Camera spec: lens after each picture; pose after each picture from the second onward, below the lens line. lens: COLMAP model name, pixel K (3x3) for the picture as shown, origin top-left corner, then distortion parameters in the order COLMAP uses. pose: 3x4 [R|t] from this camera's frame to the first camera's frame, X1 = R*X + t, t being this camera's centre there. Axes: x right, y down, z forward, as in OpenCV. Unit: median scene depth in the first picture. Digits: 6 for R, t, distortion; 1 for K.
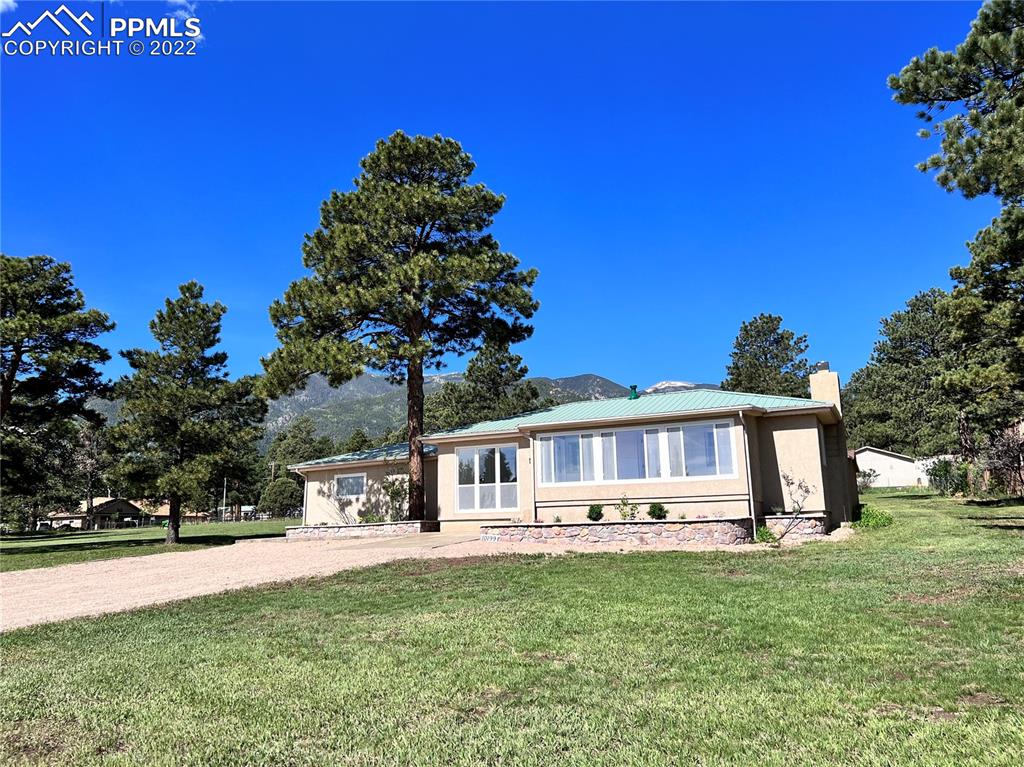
lens RADIAL K [[765.0, 0, 512.0], [0, 765.0, 383.5], [0, 0, 1]] dist [0.070776, -0.002325]
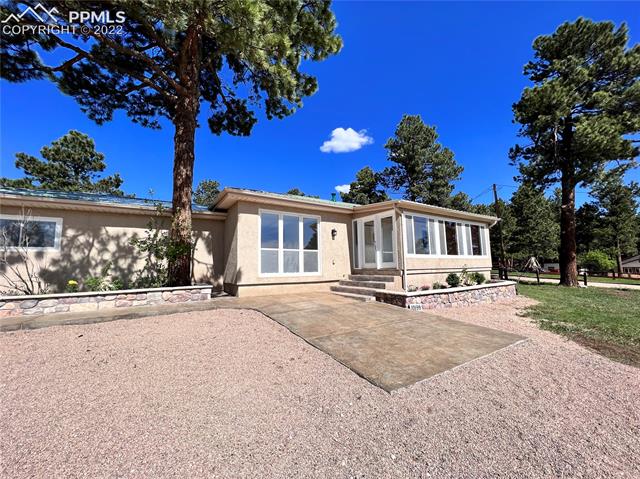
lens RADIAL K [[255.9, 0, 320.0], [0, 255.9, 239.5], [0, 0, 1]] dist [0.001750, 0.000198]
pose [[0.524274, 0.103530, 0.845233, -0.291174], [-0.160929, 0.986742, -0.021043, 0.111893], [-0.836205, -0.124990, 0.533984, 0.733865]]
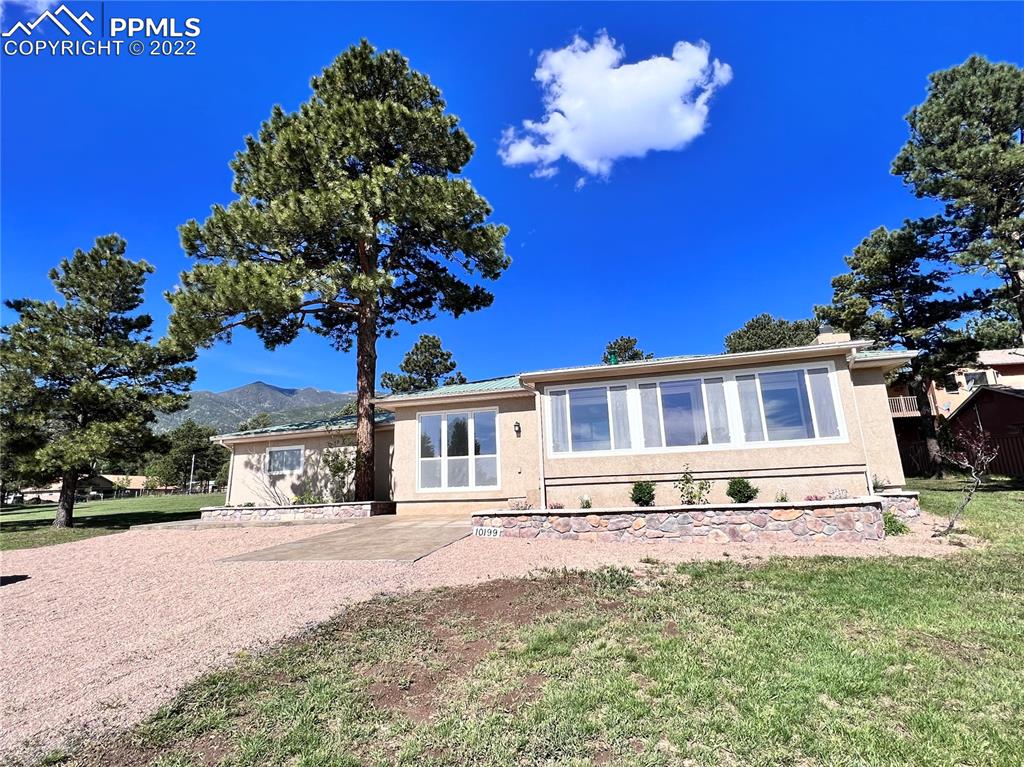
lens RADIAL K [[499.7, 0, 512.0], [0, 499.7, 383.5], [0, 0, 1]] dist [-0.022355, 0.024857]
pose [[0.981321, 0.030157, 0.189998, -0.074337], [-0.023939, 0.999103, -0.034937, 0.066403], [-0.190881, 0.029736, 0.981163, 0.436501]]
